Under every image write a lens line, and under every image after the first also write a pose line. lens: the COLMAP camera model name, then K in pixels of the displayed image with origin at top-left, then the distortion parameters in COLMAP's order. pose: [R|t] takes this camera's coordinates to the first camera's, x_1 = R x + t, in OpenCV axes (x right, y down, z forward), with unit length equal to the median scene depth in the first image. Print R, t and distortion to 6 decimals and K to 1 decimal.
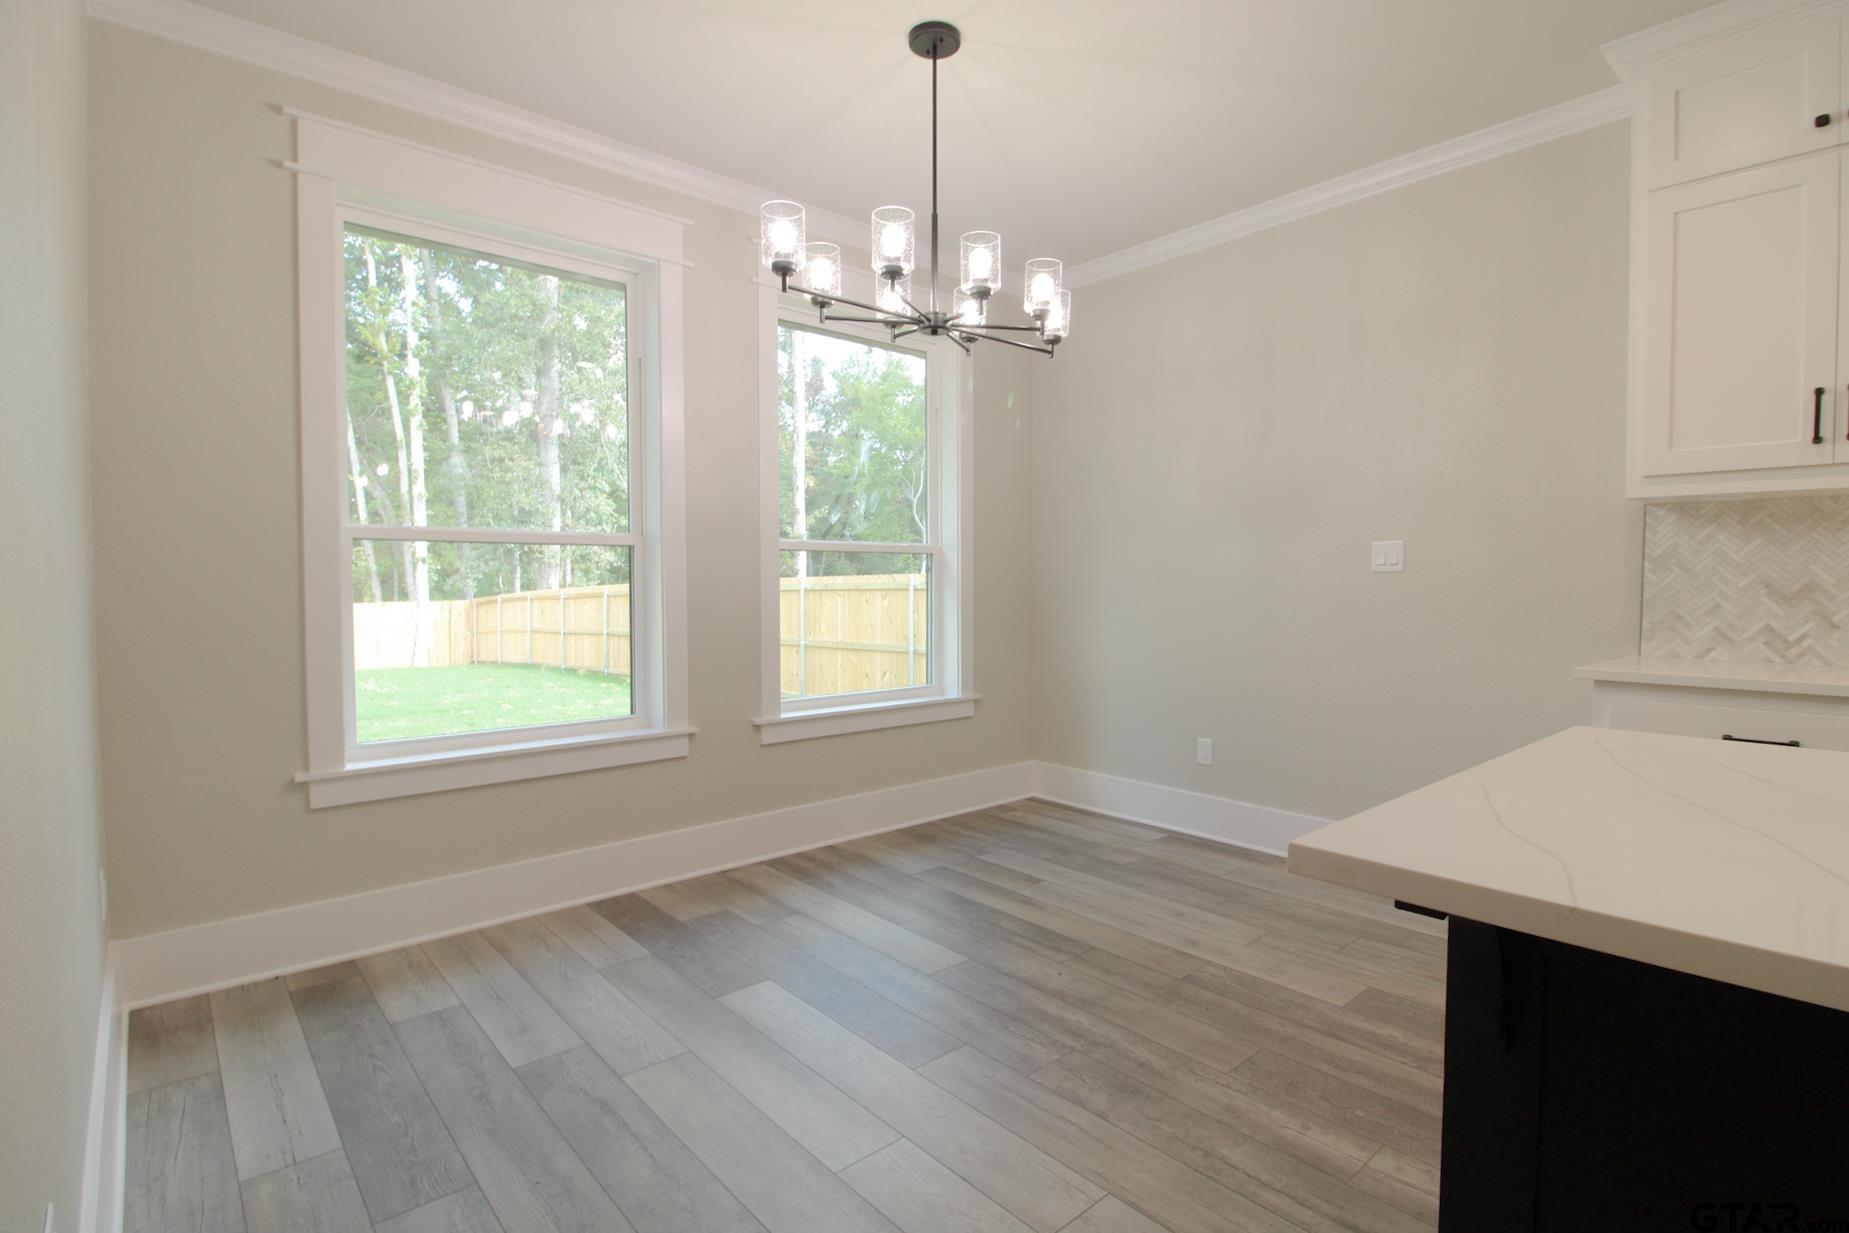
lens RADIAL K [[881.0, 0, 931.8], [0, 881.0, 618.7], [0, 0, 1]] dist [-0.000662, -0.016295]
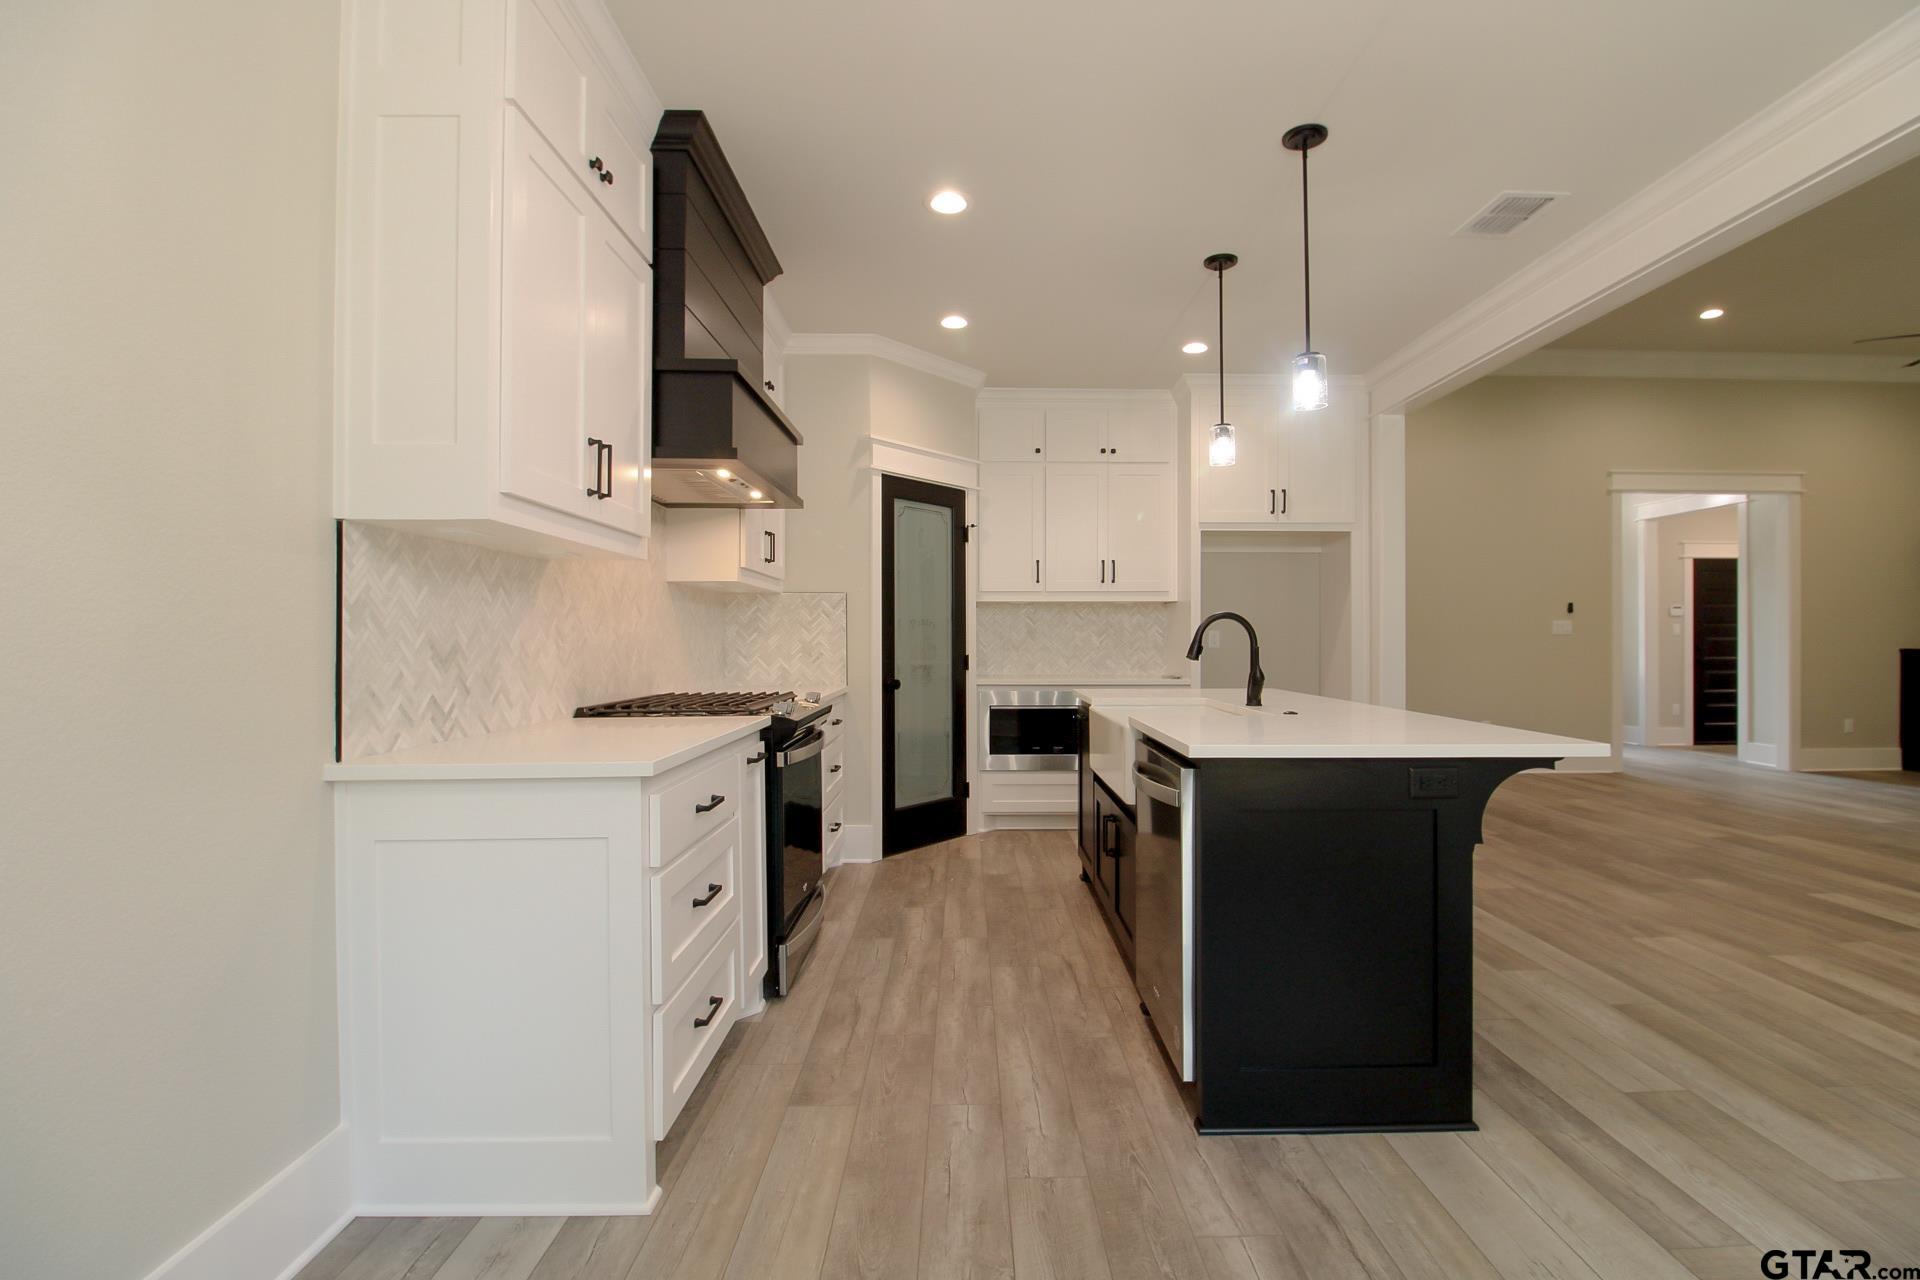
lens RADIAL K [[887.8, 0, 986.8], [0, 887.8, 639.6], [0, 0, 1]] dist [0.000445, -0.013415]
pose [[-0.771192, 0.002858, 0.636596, 0.057766], [0.030512, 0.999007, 0.032479, -0.054569], [-0.635870, 0.044471, -0.770514, 1.284998]]
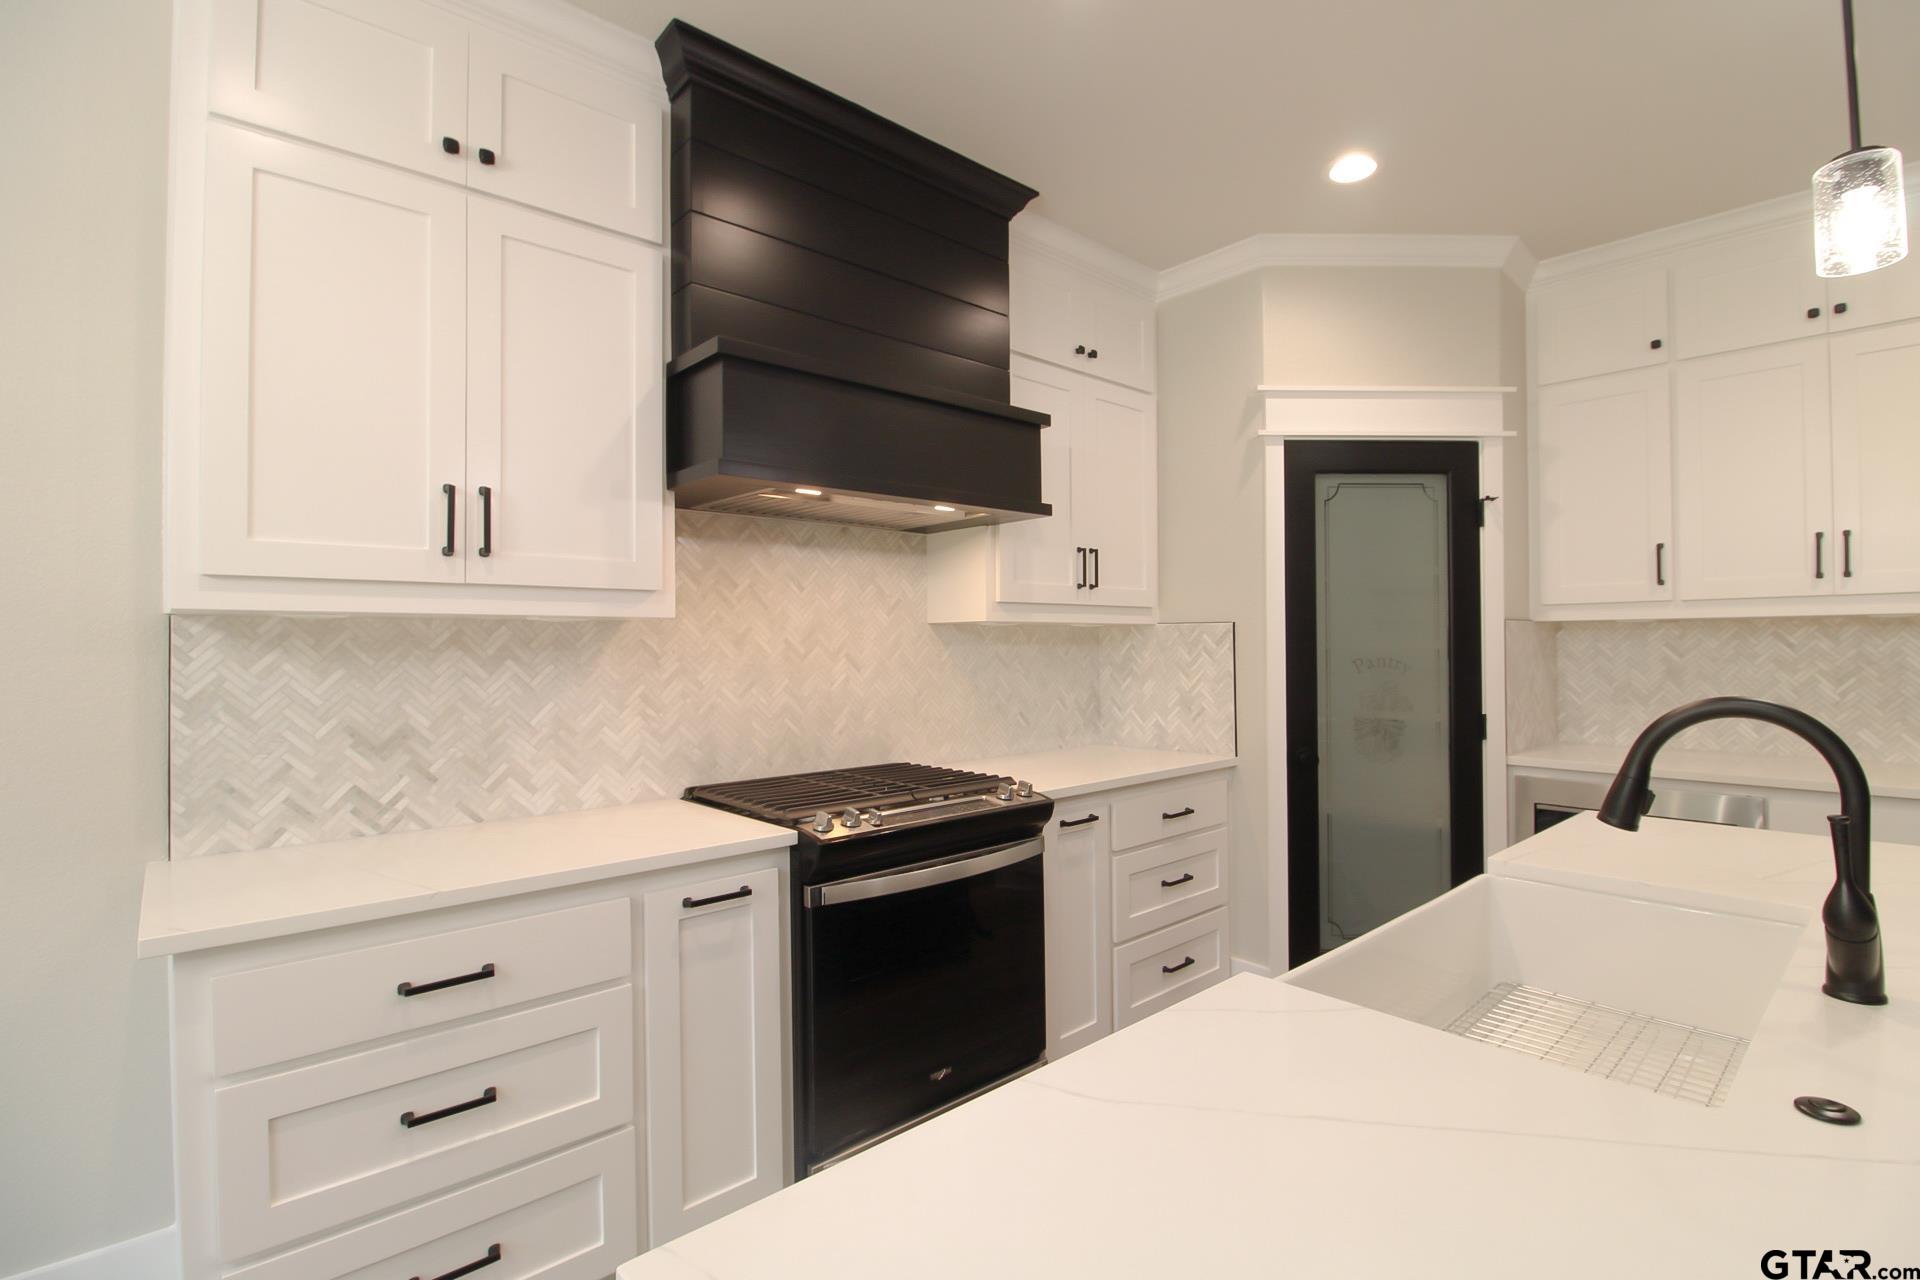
lens RADIAL K [[889.7, 0, 984.7], [0, 889.7, 638.9], [0, 0, 1]] dist [0.000904, -0.013675]
pose [[-0.031574, 0.007626, 0.999472, 0.186950], [0.051061, 0.998677, -0.006007, -0.085908], [-0.998196, 0.050844, -0.031922, 0.476254]]
